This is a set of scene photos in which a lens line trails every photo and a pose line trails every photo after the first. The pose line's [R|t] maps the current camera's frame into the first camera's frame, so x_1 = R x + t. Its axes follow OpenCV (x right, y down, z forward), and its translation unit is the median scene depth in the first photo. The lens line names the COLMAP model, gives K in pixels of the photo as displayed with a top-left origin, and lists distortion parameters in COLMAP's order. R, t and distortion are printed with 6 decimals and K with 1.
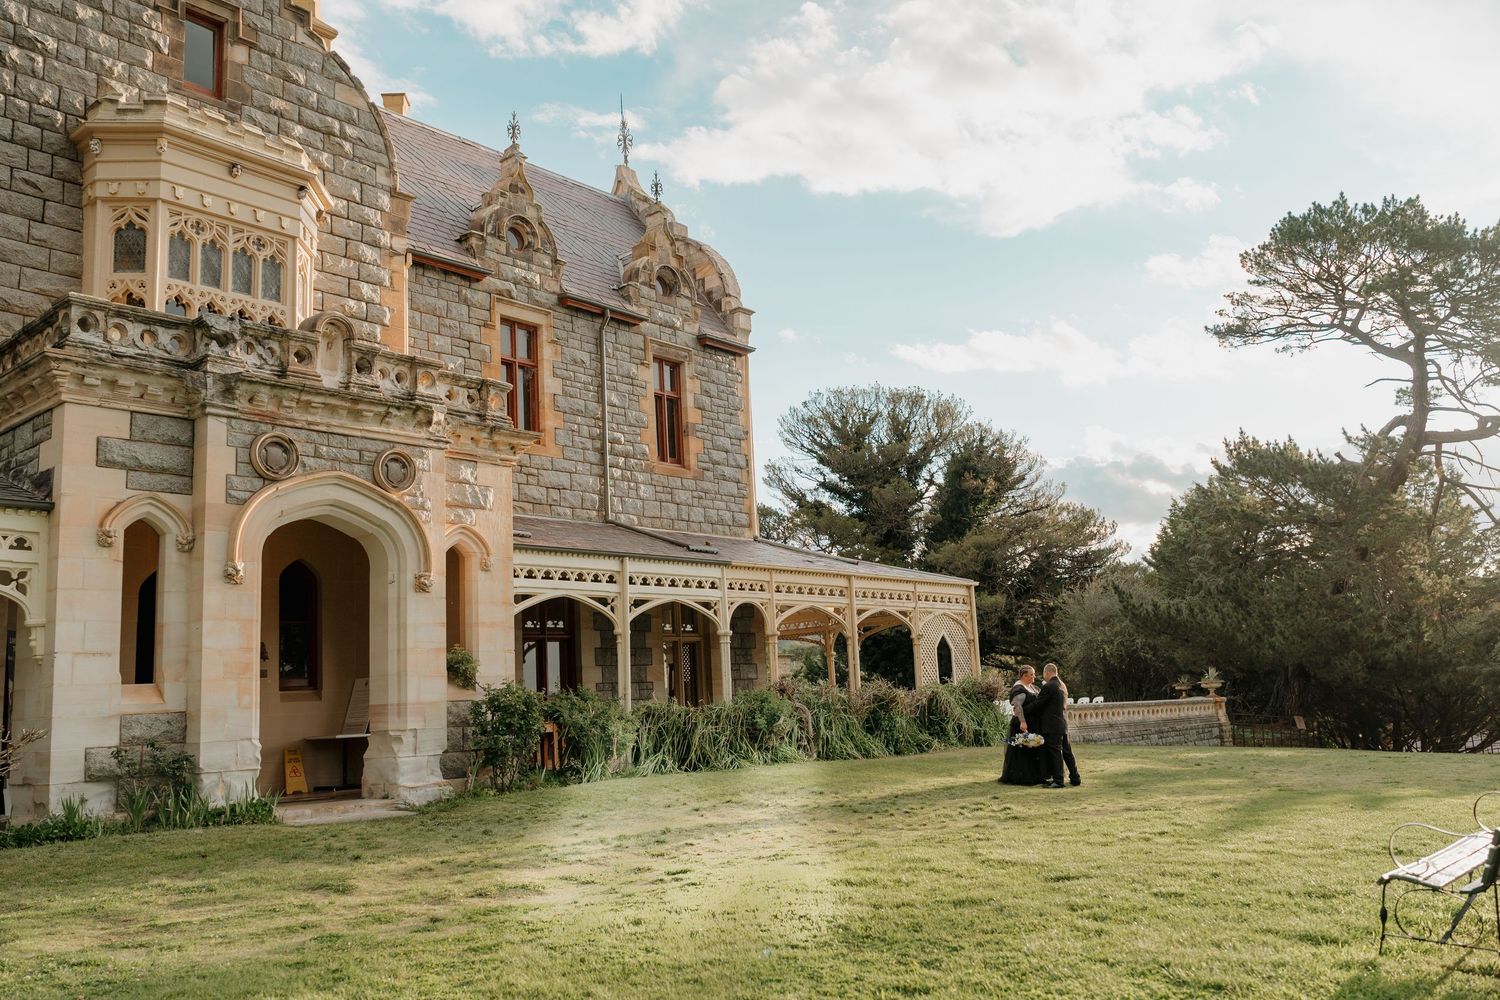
lens RADIAL K [[1198.0, 0, 746.5], [0, 1198.0, 491.2], [0, 0, 1]] dist [-0.004688, -0.006292]
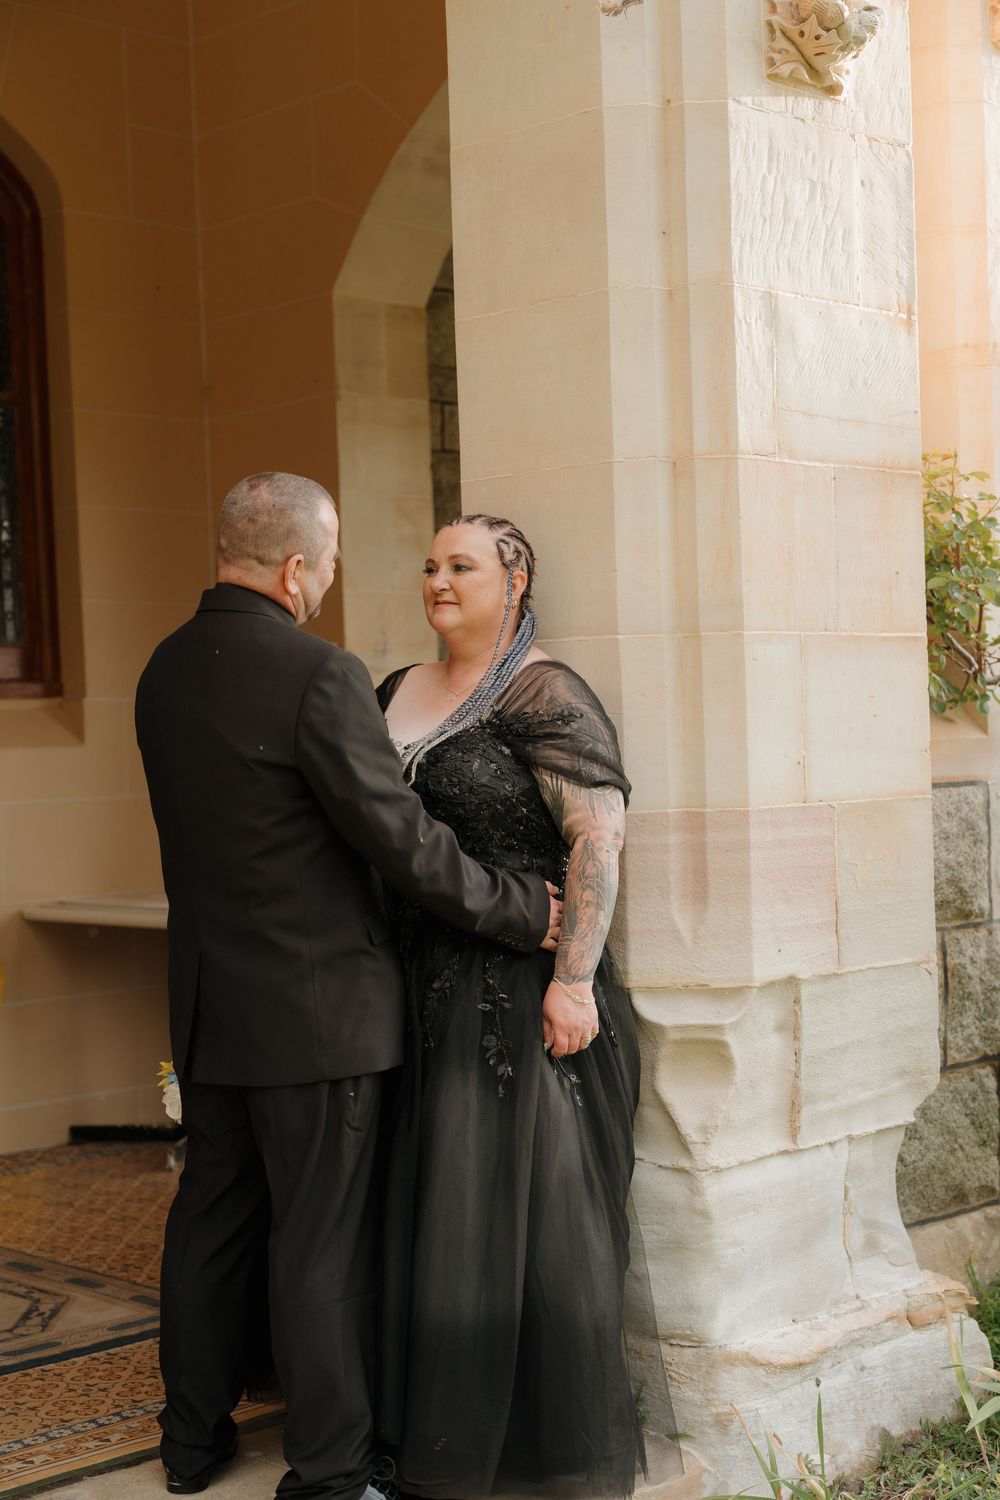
lens RADIAL K [[2257.6, 0, 500.4], [0, 2257.6, 744.1], [0, 0, 1]] dist [0.004430, 0.000000]
pose [[0.995683, 0.021660, -0.090255, -0.260410], [-0.003670, 0.980817, 0.194898, 0.101952], [0.092745, -0.193725, 0.976662, 0.650518]]
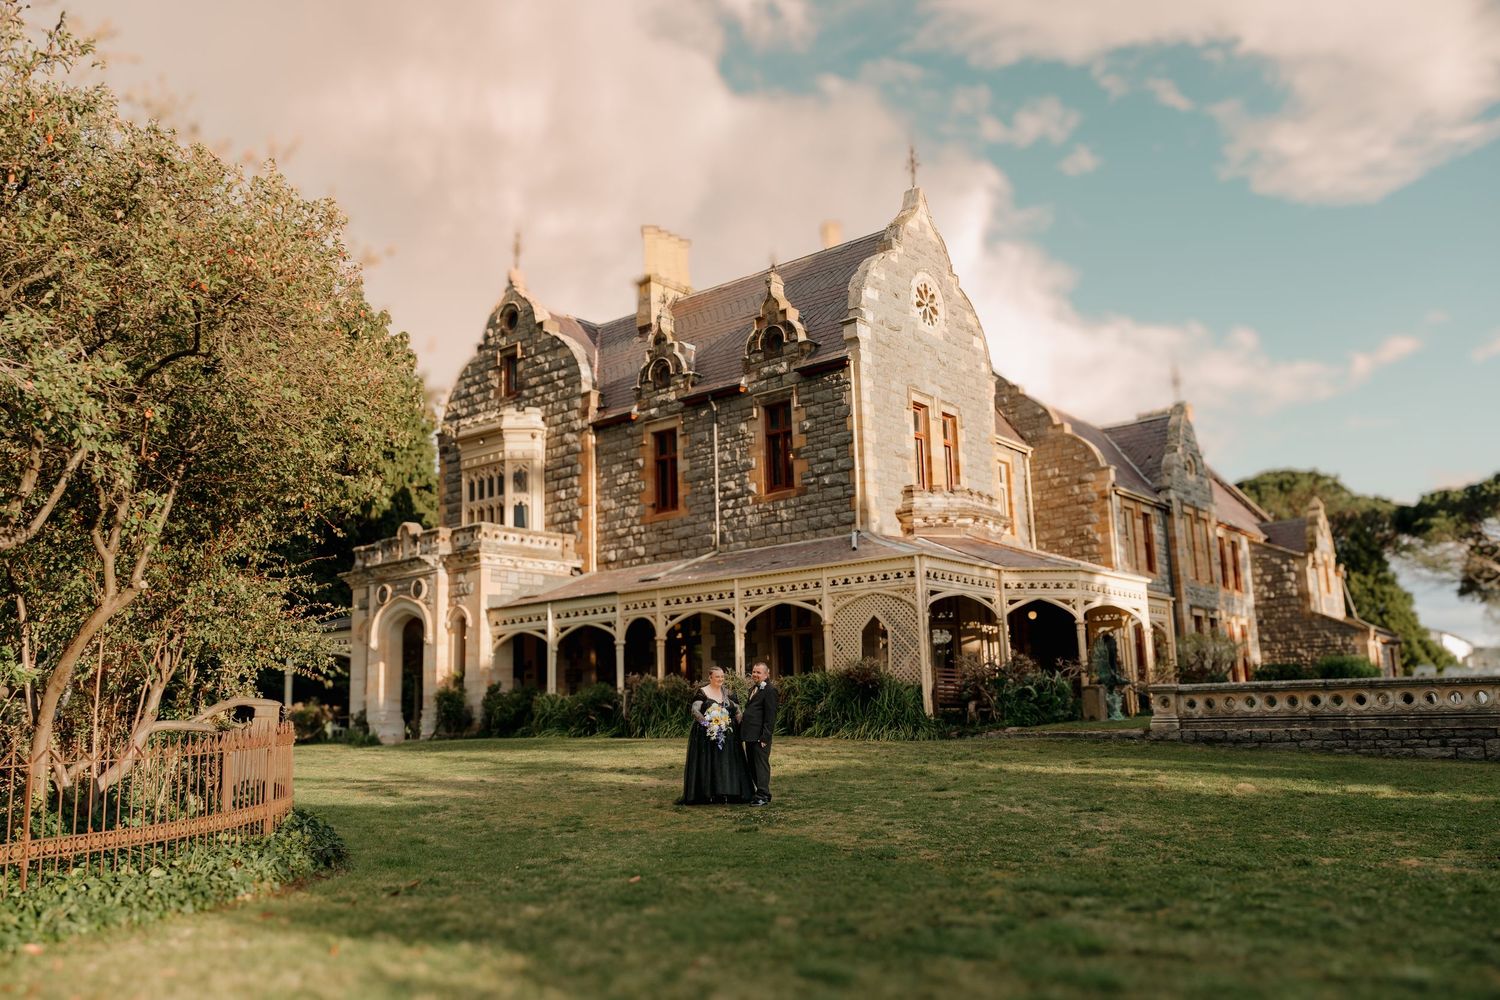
lens RADIAL K [[1198.0, 0, 741.5], [0, 1198.0, 503.6], [0, 0, 1]] dist [-0.004688, -0.006292]
pose [[0.028986, -0.140657, -0.989634, 1.736336], [0.201293, 0.970589, -0.132054, 0.218843], [0.979102, -0.195379, 0.056447, 1.374949]]
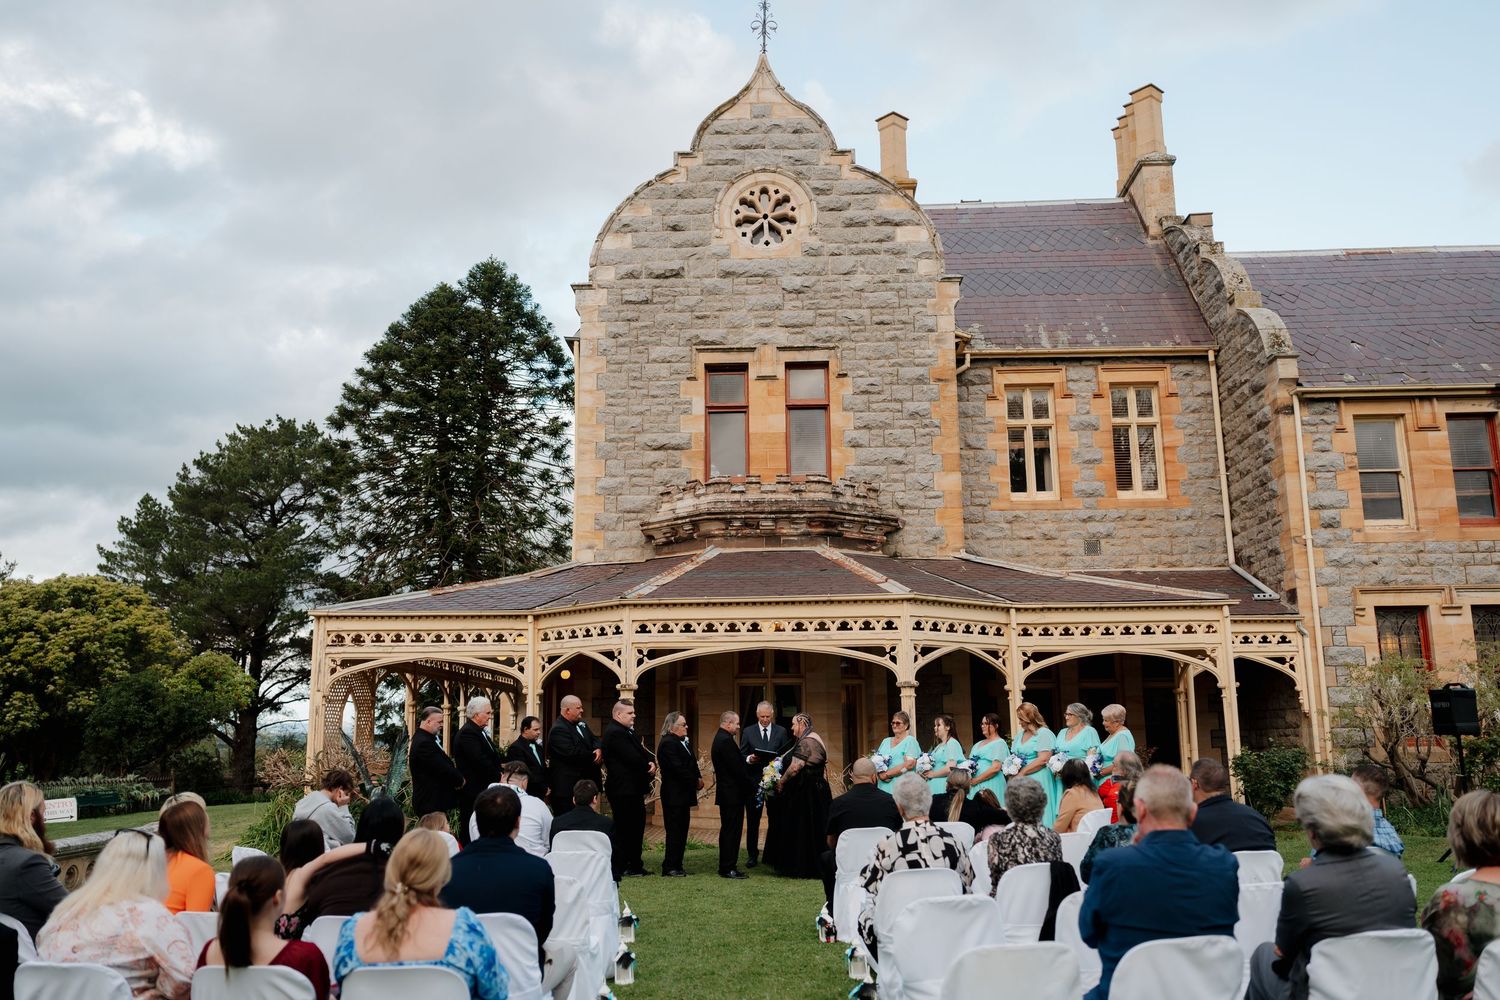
lens RADIAL K [[1198.0, 0, 746.9], [0, 1198.0, 501.1], [0, 0, 1]] dist [-0.004688, -0.006292]
pose [[-0.779210, -0.071205, -0.622705, 0.696696], [0.152708, 0.942017, -0.298806, 0.422867], [0.607875, -0.327924, -0.723156, 2.729514]]
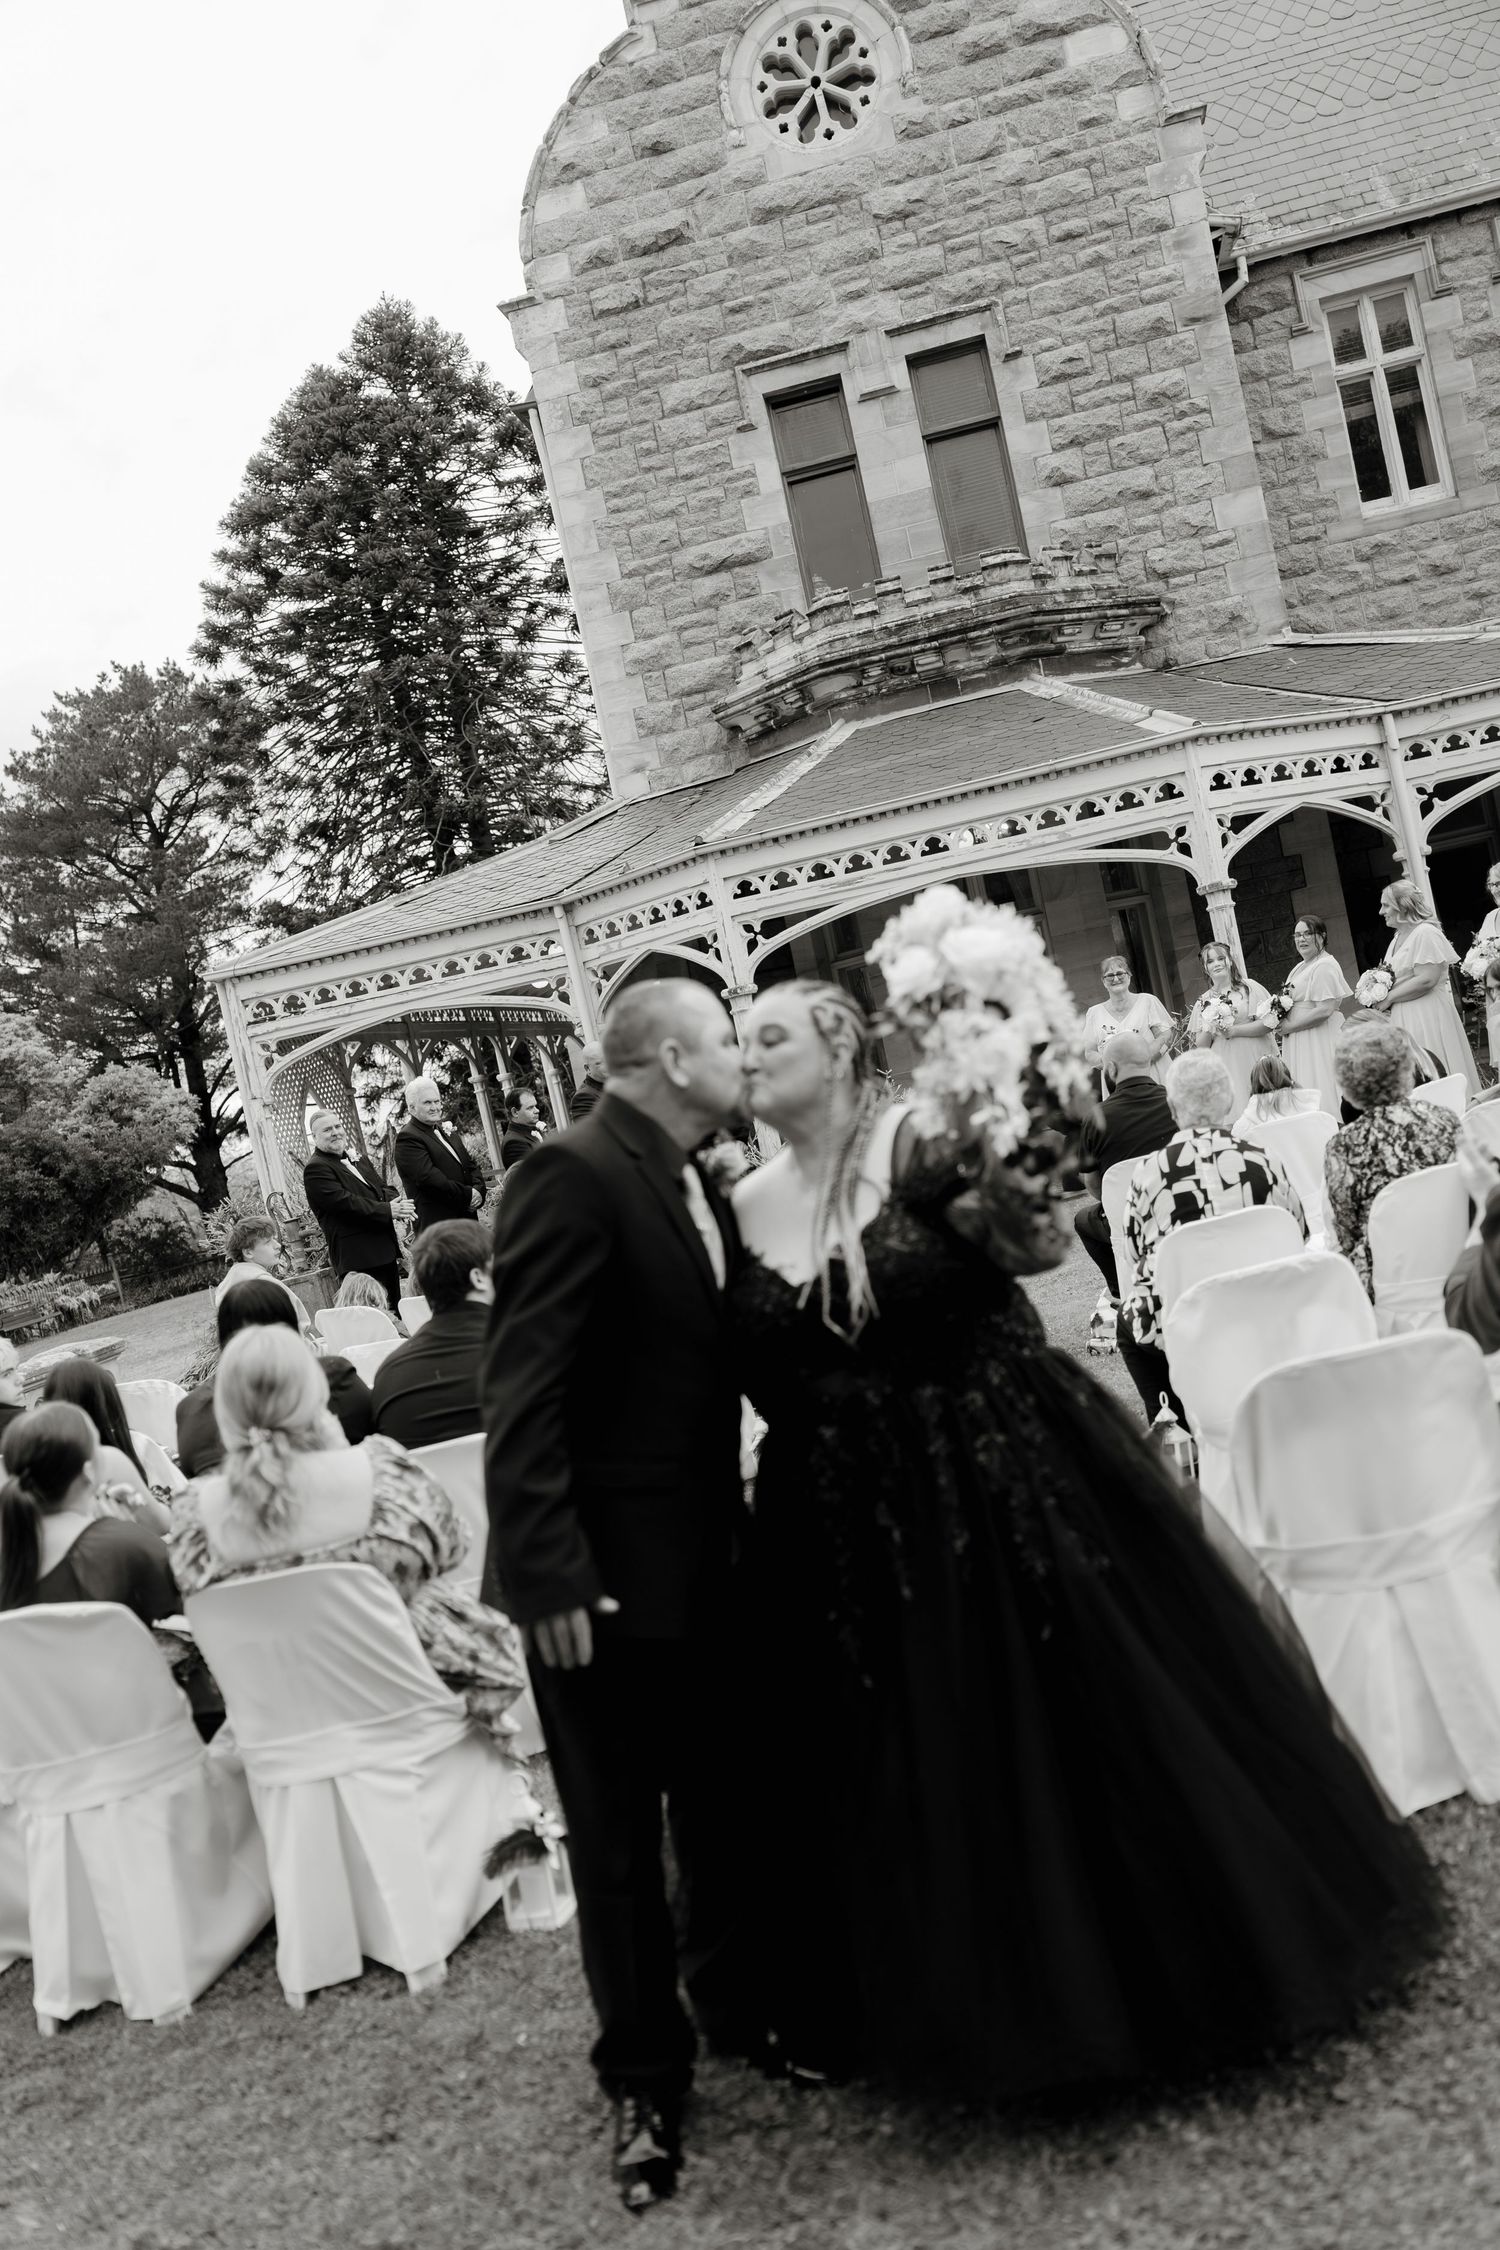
lens RADIAL K [[1997.1, 0, 746.4], [0, 1997.1, 1133.7], [0, 0, 1]] dist [-0.001181, 0.001845]
pose [[-0.827834, 0.232805, -0.510385, 0.654408], [0.327488, 0.939252, -0.102752, 0.422745], [0.455458, -0.252207, -0.853785, 2.715822]]
